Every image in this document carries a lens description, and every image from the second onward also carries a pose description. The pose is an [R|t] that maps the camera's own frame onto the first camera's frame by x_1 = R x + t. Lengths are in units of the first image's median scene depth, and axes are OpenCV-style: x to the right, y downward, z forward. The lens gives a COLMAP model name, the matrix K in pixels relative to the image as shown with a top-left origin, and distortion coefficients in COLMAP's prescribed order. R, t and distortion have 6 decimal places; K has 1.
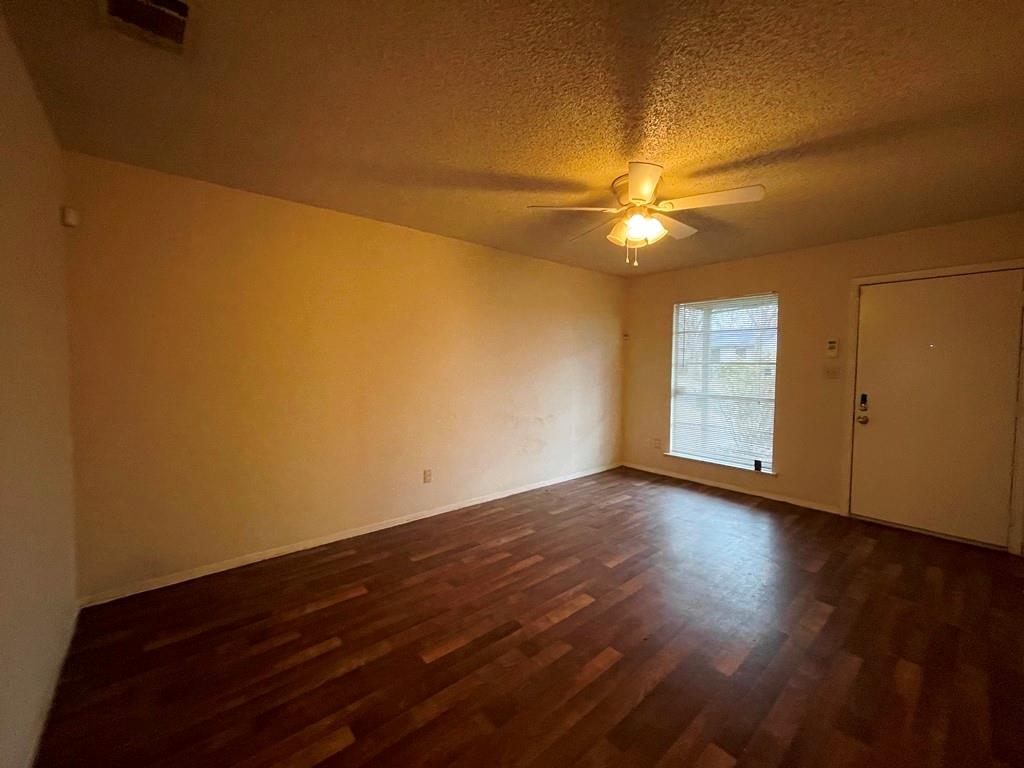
lens RADIAL K [[415.6, 0, 512.4], [0, 415.6, 381.4], [0, 0, 1]] dist [-0.001103, -0.000548]
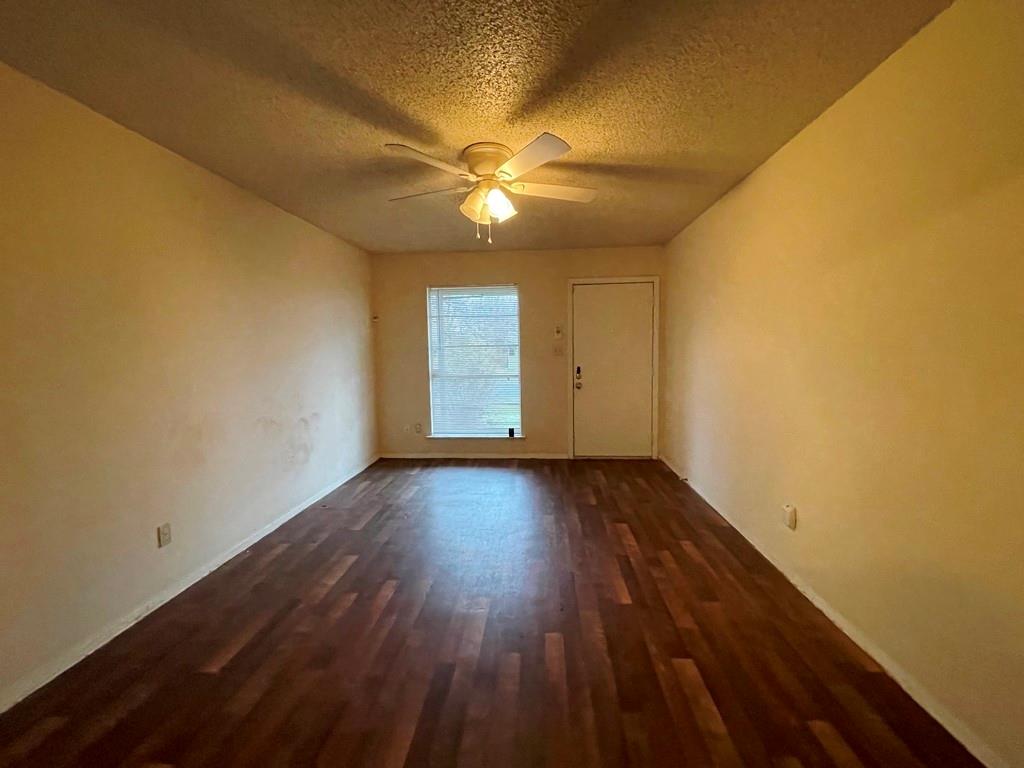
lens RADIAL K [[415.6, 0, 510.4], [0, 415.6, 382.9], [0, 0, 1]] dist [-0.001103, -0.000548]
pose [[0.708323, -0.079662, 0.701379, -0.247696], [0.053315, 0.996811, 0.059373, -0.007810], [-0.703872, -0.004662, 0.710311, 0.190174]]
